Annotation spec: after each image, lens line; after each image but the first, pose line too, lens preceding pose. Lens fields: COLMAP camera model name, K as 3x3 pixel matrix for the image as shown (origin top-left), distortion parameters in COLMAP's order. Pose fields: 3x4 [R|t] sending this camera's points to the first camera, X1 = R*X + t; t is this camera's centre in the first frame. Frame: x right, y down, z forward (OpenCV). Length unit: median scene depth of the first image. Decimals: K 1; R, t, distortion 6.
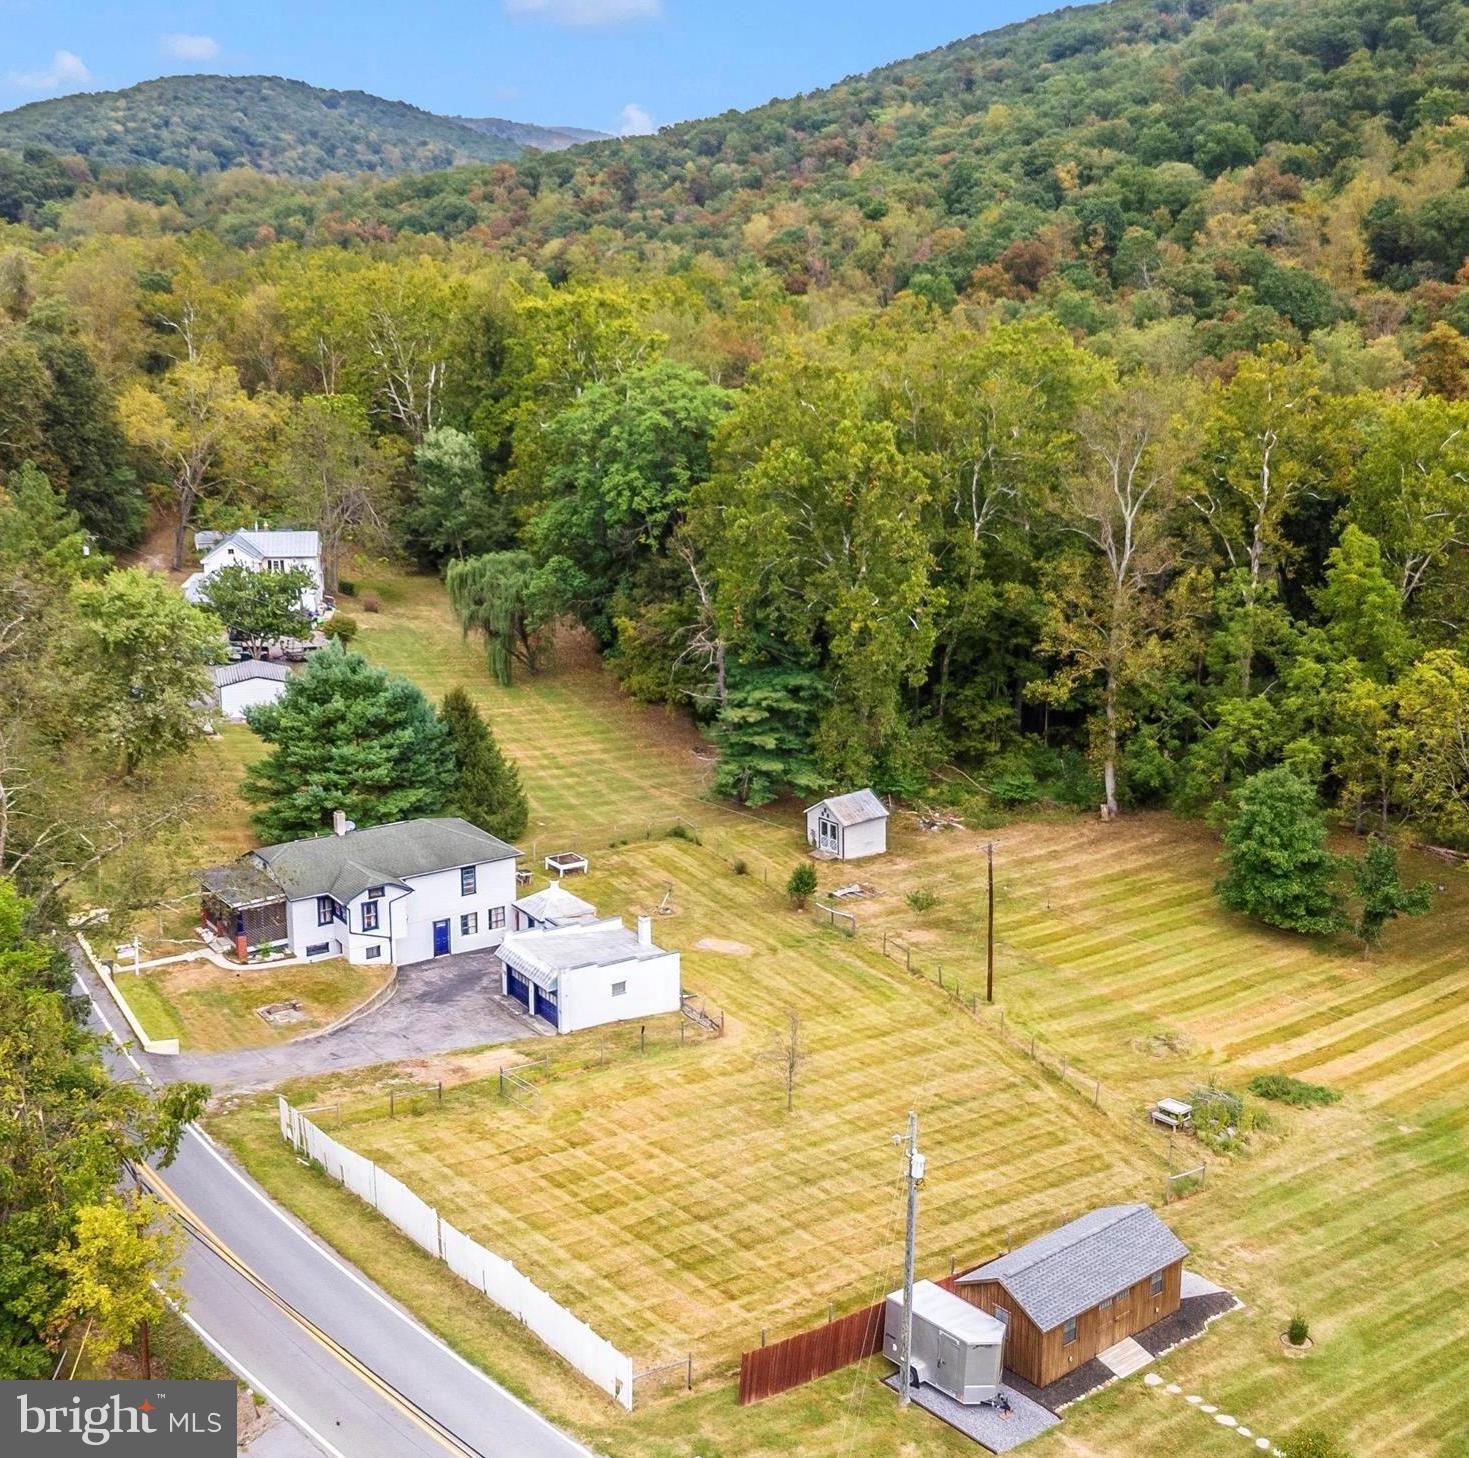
lens RADIAL K [[1922.0, 0, 812.0], [0, 1922.0, 667.3], [0, 0, 1]] dist [0.088744, -0.014280]
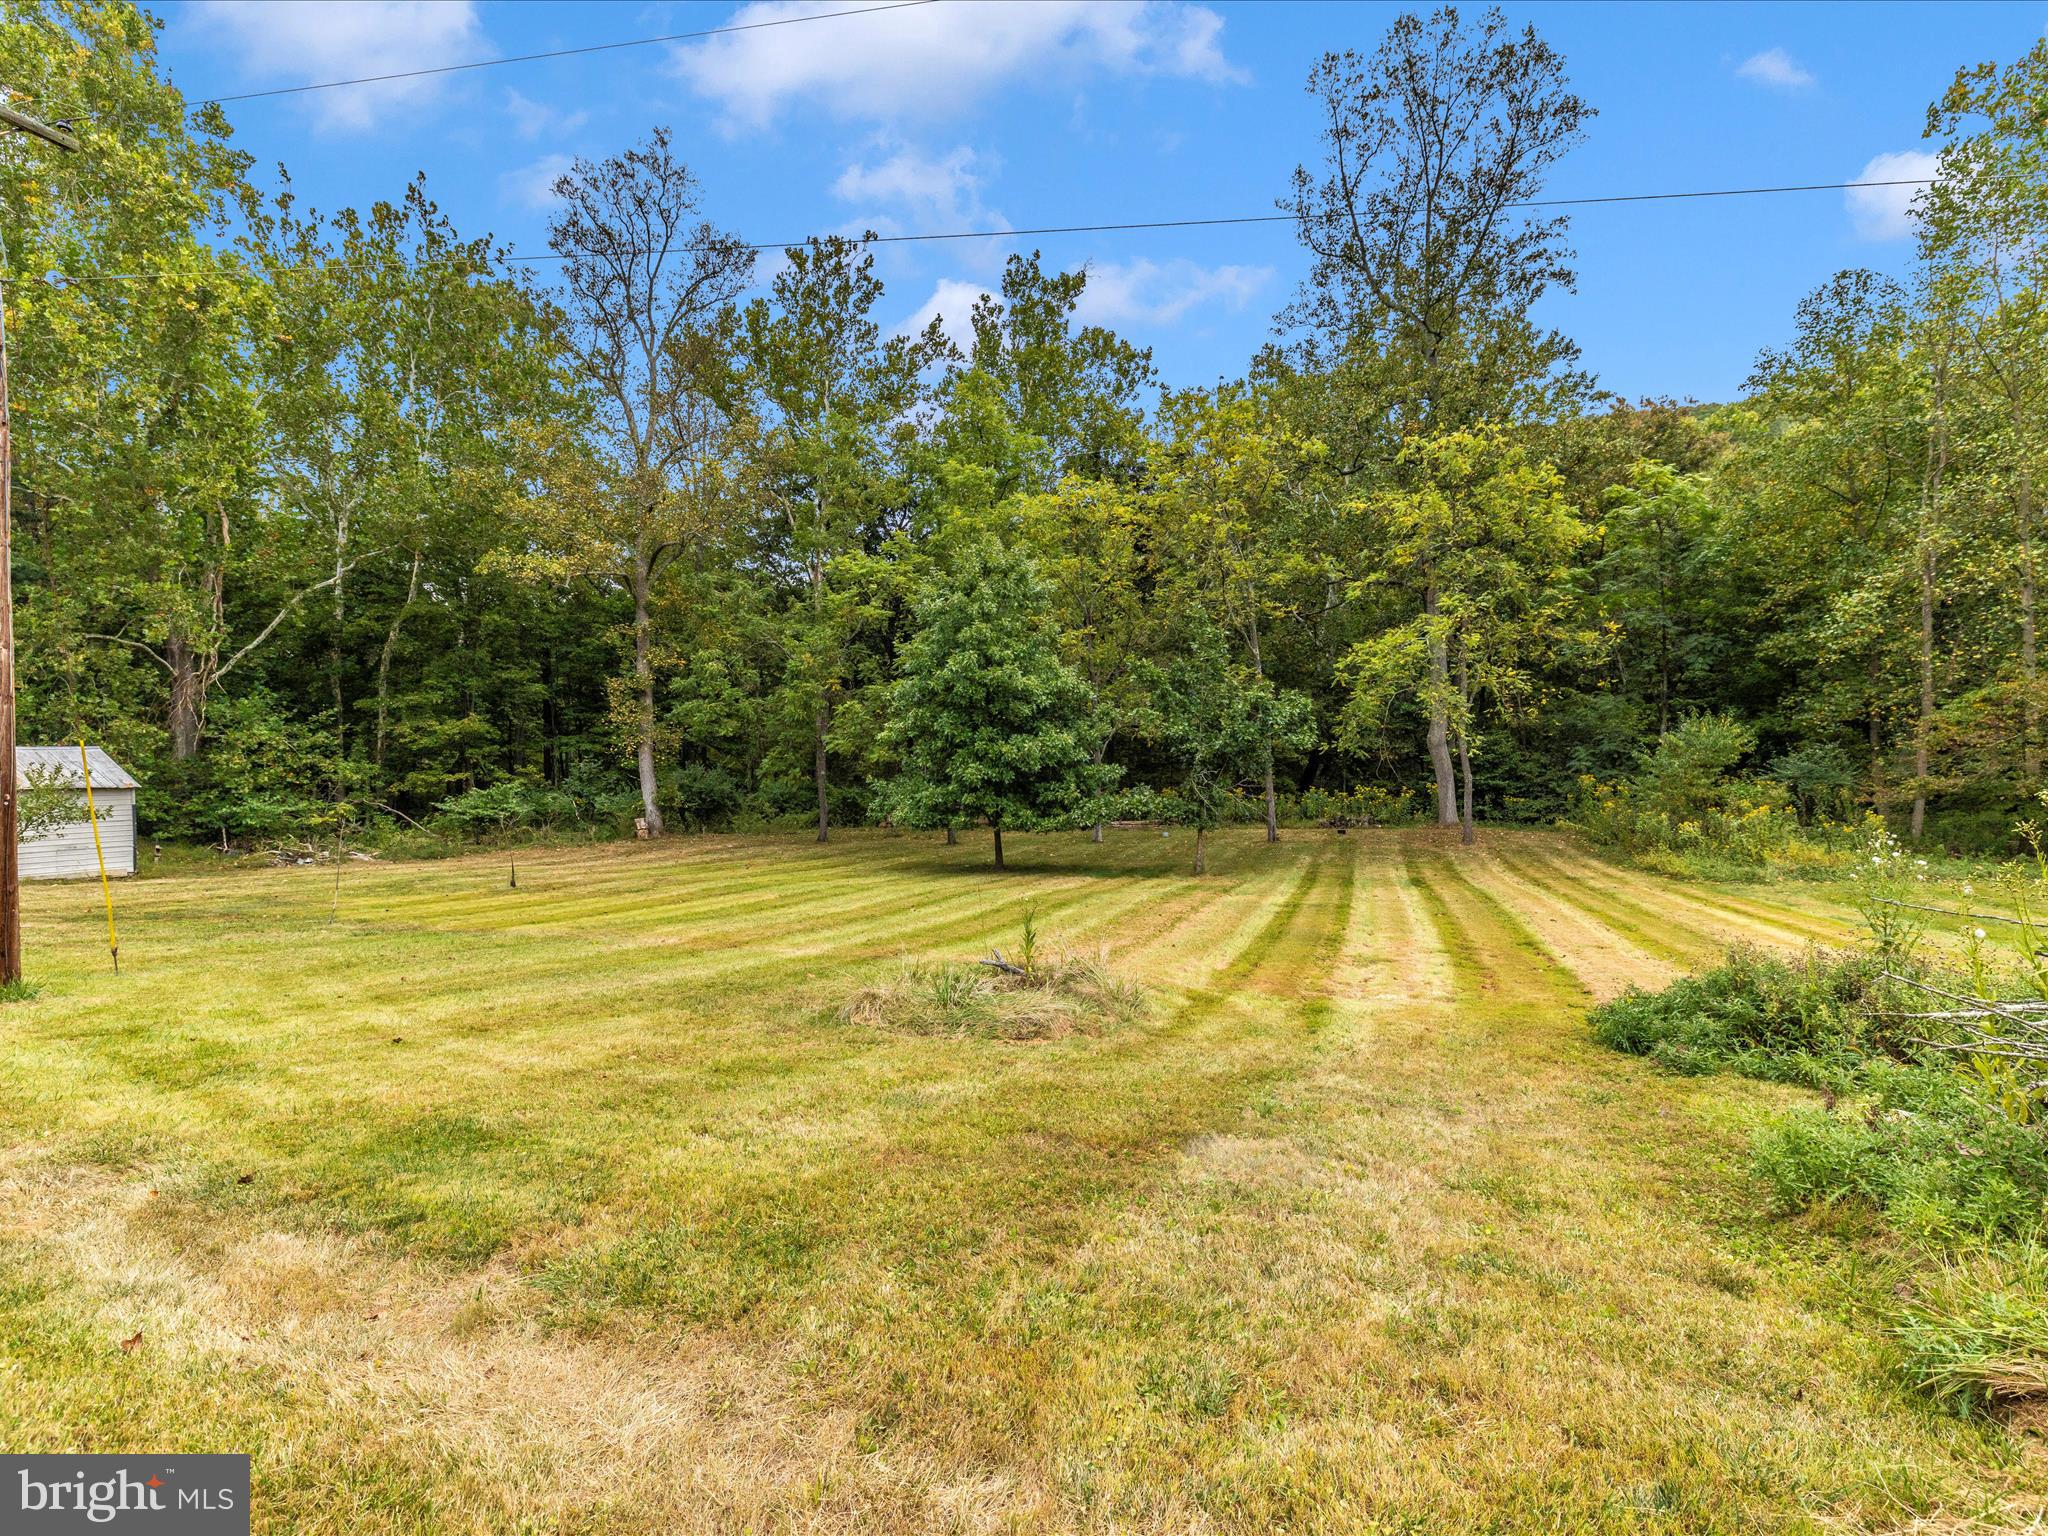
lens RADIAL K [[987.2, 0, 1024.0], [0, 987.2, 768.0], [0, 0, 1]] dist [-0.001813, 0.000990]
pose [[0.864185, -0.013040, 0.503005, 0.097224], [0.134144, 0.969455, -0.205334, 0.139821], [-0.484963, 0.244921, 0.839538, 0.660827]]
